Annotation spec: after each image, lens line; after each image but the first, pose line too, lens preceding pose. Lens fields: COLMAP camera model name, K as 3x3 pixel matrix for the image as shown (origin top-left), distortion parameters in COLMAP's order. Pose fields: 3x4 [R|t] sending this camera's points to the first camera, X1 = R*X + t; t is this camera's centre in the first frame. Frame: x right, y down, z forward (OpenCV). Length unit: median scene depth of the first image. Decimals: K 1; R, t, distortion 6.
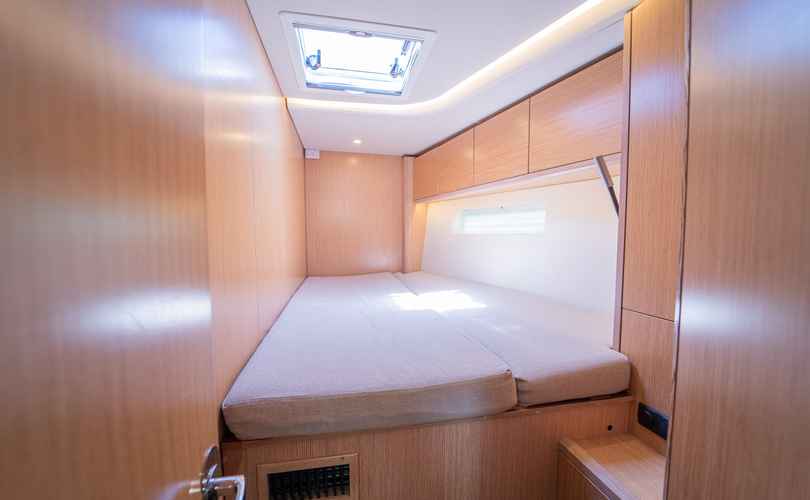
lens RADIAL K [[324.5, 0, 405.2], [0, 324.5, 252.6], [0, 0, 1]] dist [0.001187, -0.000086]
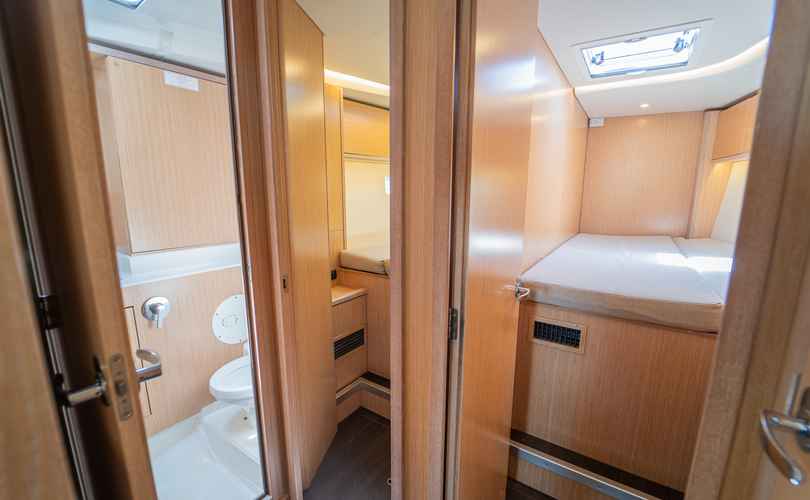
lens RADIAL K [[325.2, 0, 405.0], [0, 325.2, 250.0], [0, 0, 1]] dist [-0.026375, 0.000017]
pose [[0.686010, 0.125425, -0.716700, 0.146290], [-0.042216, 0.990232, 0.132886, 0.009177], [0.726367, -0.060905, 0.684604, -0.346113]]
